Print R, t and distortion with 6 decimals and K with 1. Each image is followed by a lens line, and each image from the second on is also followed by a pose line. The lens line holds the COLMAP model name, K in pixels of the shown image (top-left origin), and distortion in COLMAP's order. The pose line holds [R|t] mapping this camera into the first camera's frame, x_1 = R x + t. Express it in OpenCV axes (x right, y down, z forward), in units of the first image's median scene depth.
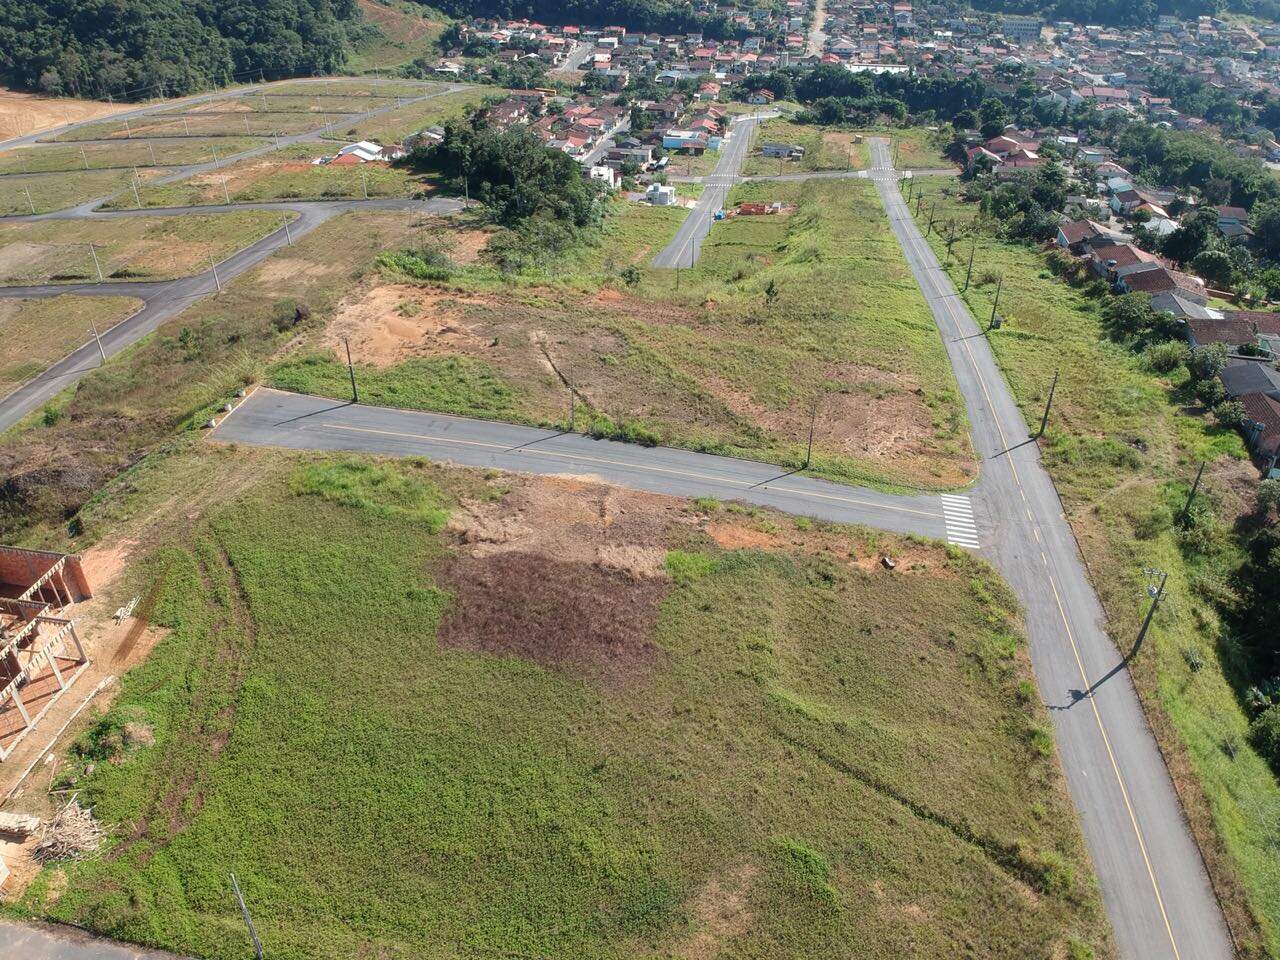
lens RADIAL K [[936.3, 0, 642.5], [0, 936.3, 475.5], [0, 0, 1]] dist [0.083830, -0.145444]
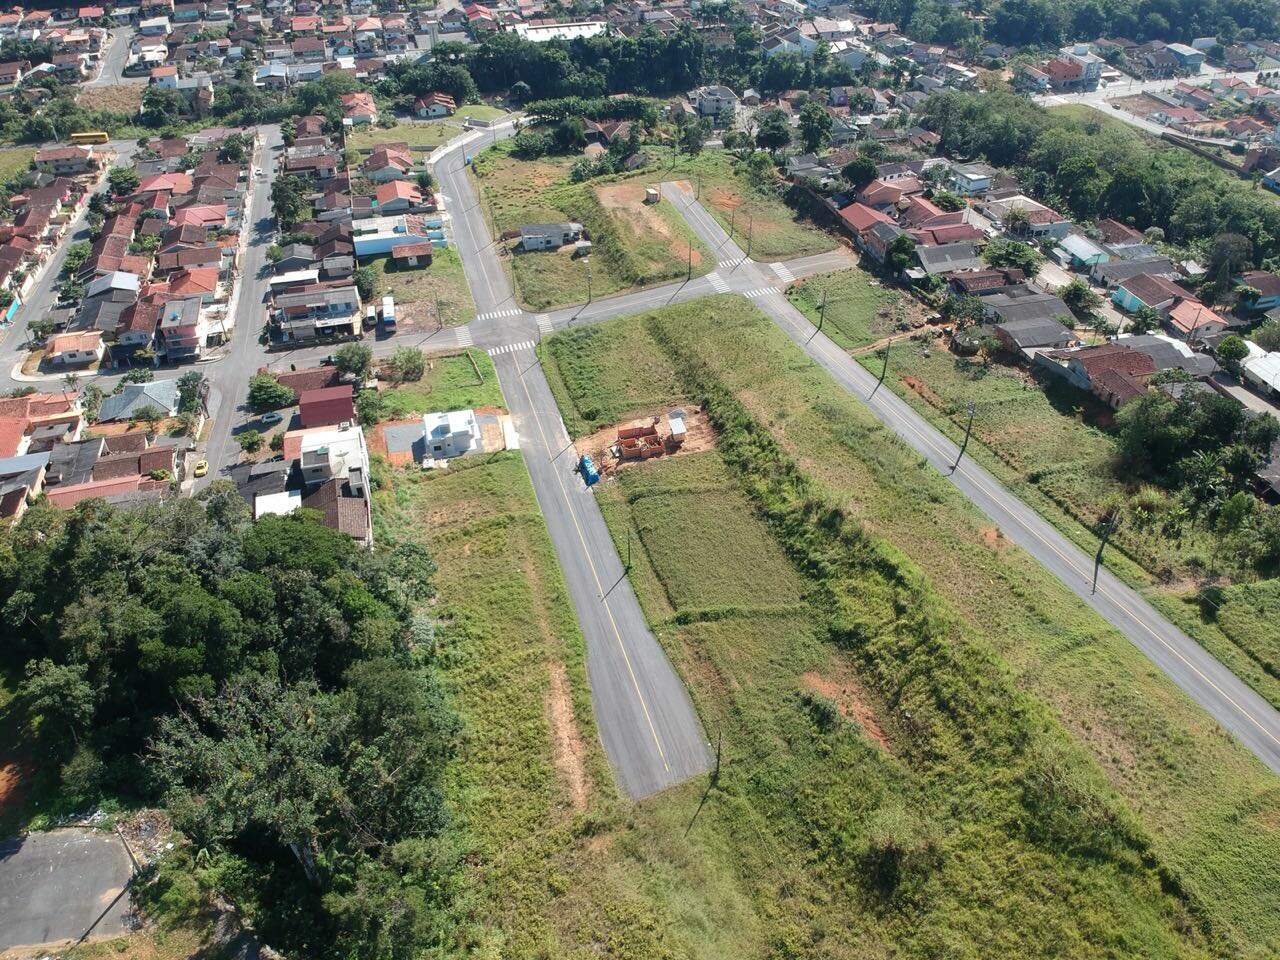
lens RADIAL K [[936.3, 0, 642.5], [0, 936.3, 475.5], [0, 0, 1]] dist [0.083830, -0.145444]
pose [[0.902450, -0.278447, 0.328711, -0.037685], [0.241851, 0.958913, 0.148300, -0.186246], [-0.356499, -0.054335, 0.932714, 0.257126]]
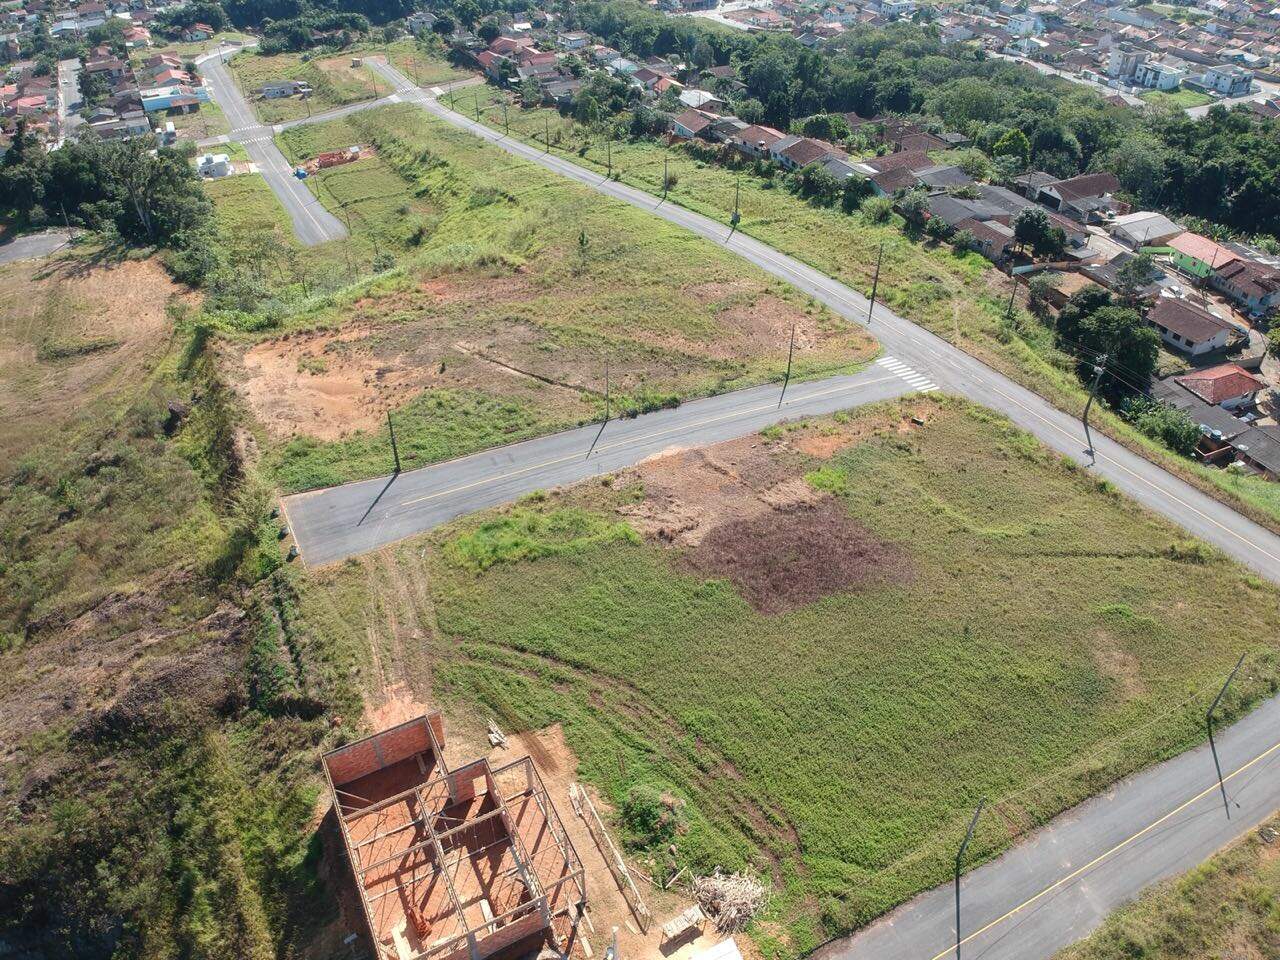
lens RADIAL K [[936.3, 0, 642.5], [0, 936.3, 475.5], [0, 0, 1]] dist [0.083830, -0.145444]
pose [[0.796274, -0.384125, 0.467328, -0.108882], [0.335113, 0.923255, 0.187884, -0.033582], [-0.503633, 0.007000, 0.863889, 0.010134]]
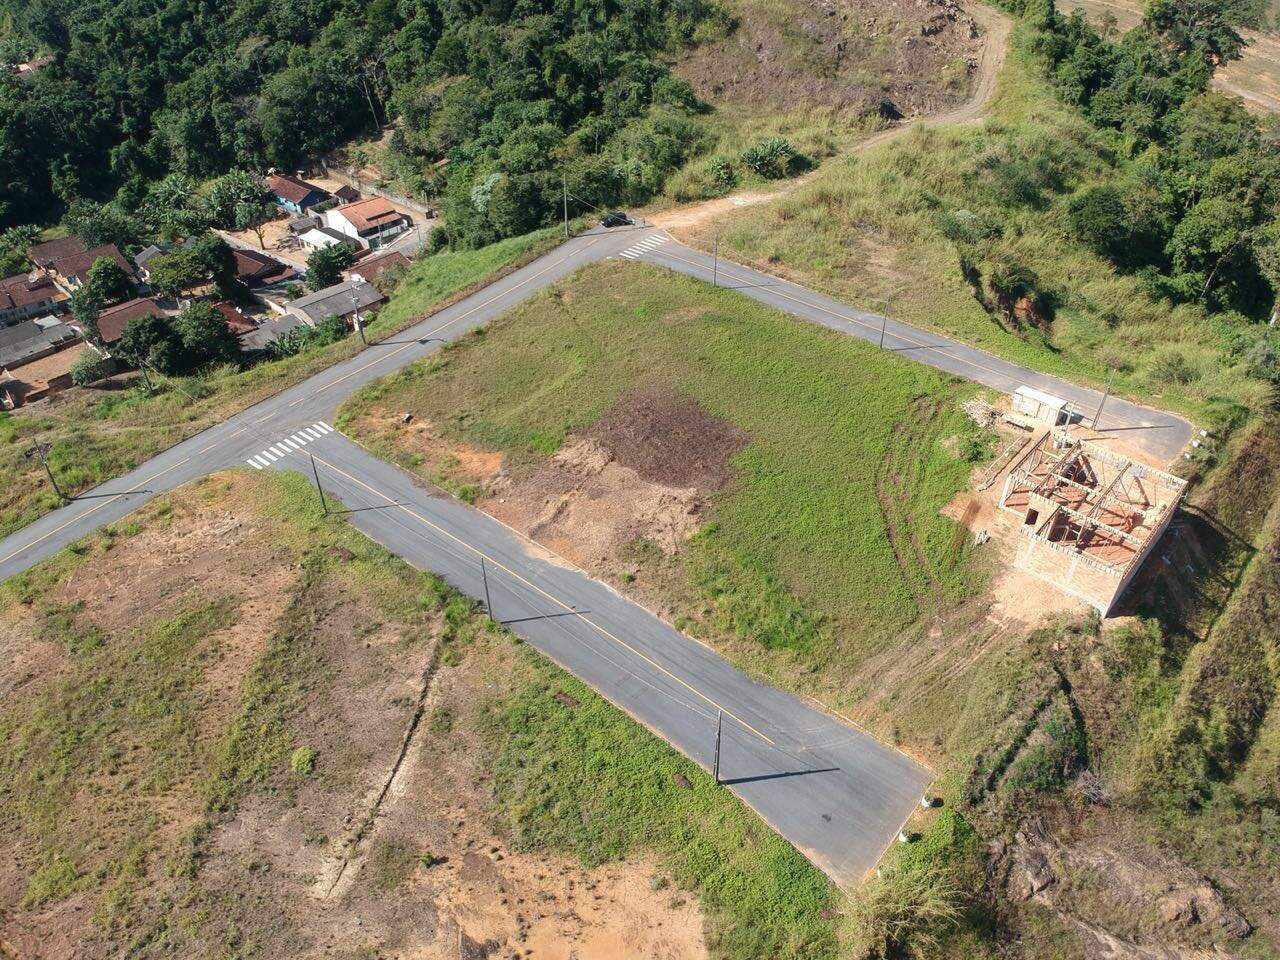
lens RADIAL K [[936.3, 0, 642.5], [0, 936.3, 475.5], [0, 0, 1]] dist [0.083830, -0.145444]
pose [[-0.851782, -0.327581, 0.408850, -0.089742], [0.278725, 0.377434, 0.883094, -0.146838], [-0.443599, 0.866161, -0.230187, 0.194561]]
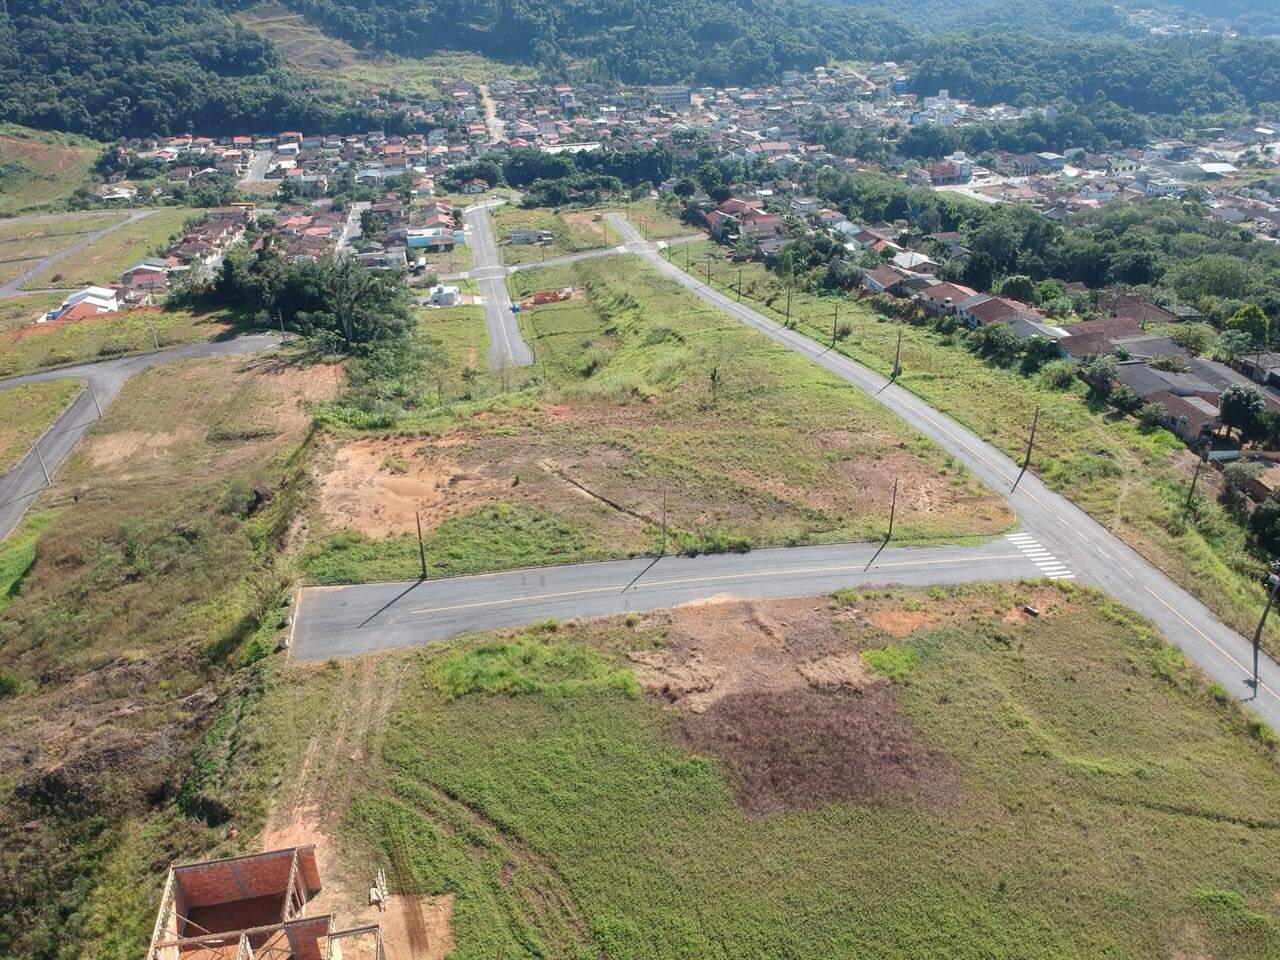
lens RADIAL K [[941.8, 0, 636.3], [0, 941.8, 469.9], [0, 0, 1]] dist [0.083391, -0.149120]
pose [[0.932490, -0.203763, 0.298234, -0.071549], [0.226640, 0.972991, -0.043857, -0.018718], [-0.281243, 0.108488, 0.953485, 0.012523]]
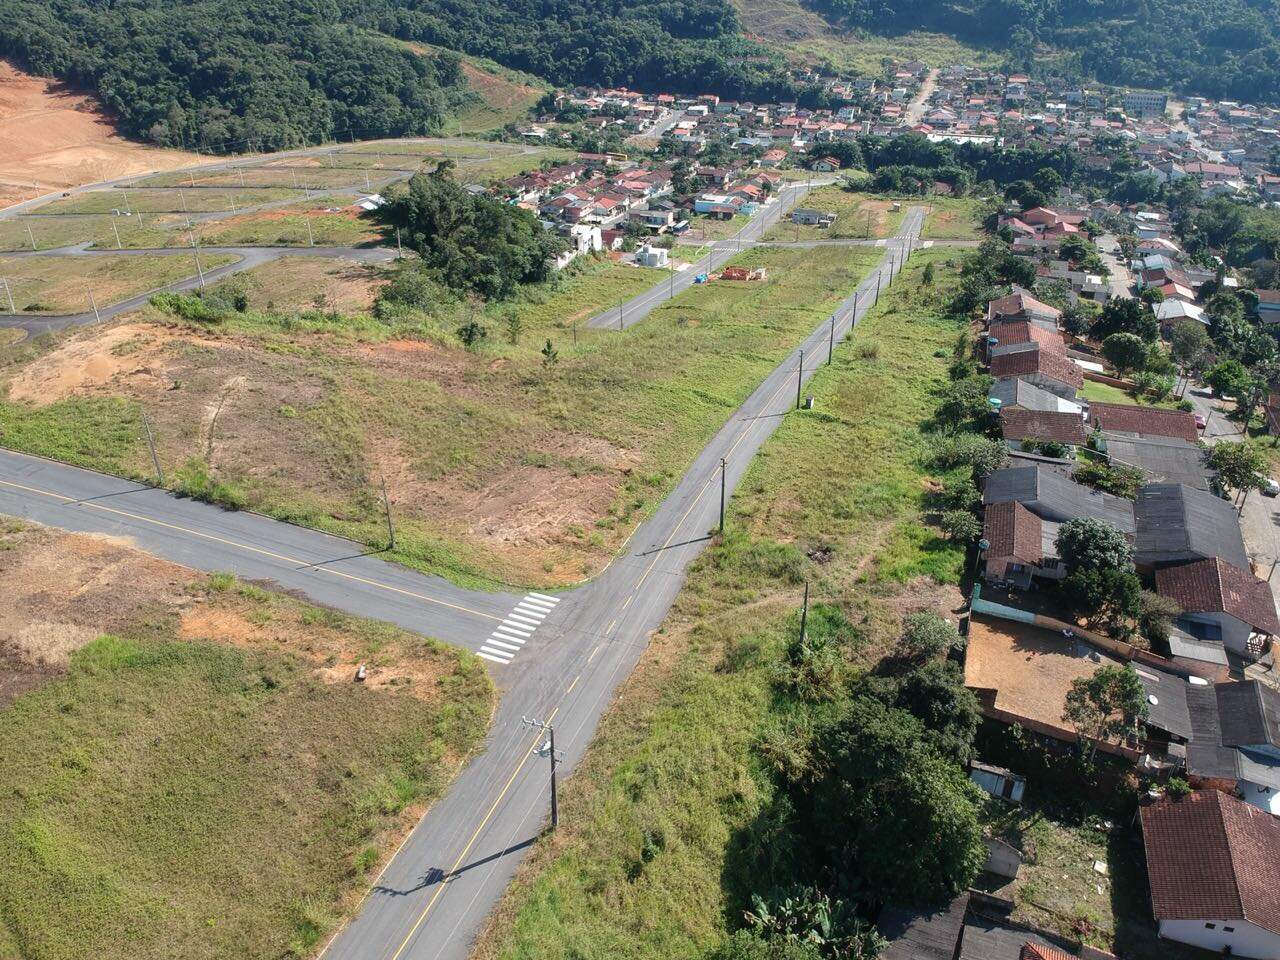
lens RADIAL K [[936.3, 0, 642.5], [0, 936.3, 475.5], [0, 0, 1]] dist [0.083830, -0.145444]
pose [[0.985943, 0.070519, -0.151472, 0.098051], [-0.080400, 0.994948, -0.060127, -0.007814], [0.146466, 0.071460, 0.986631, 0.033477]]
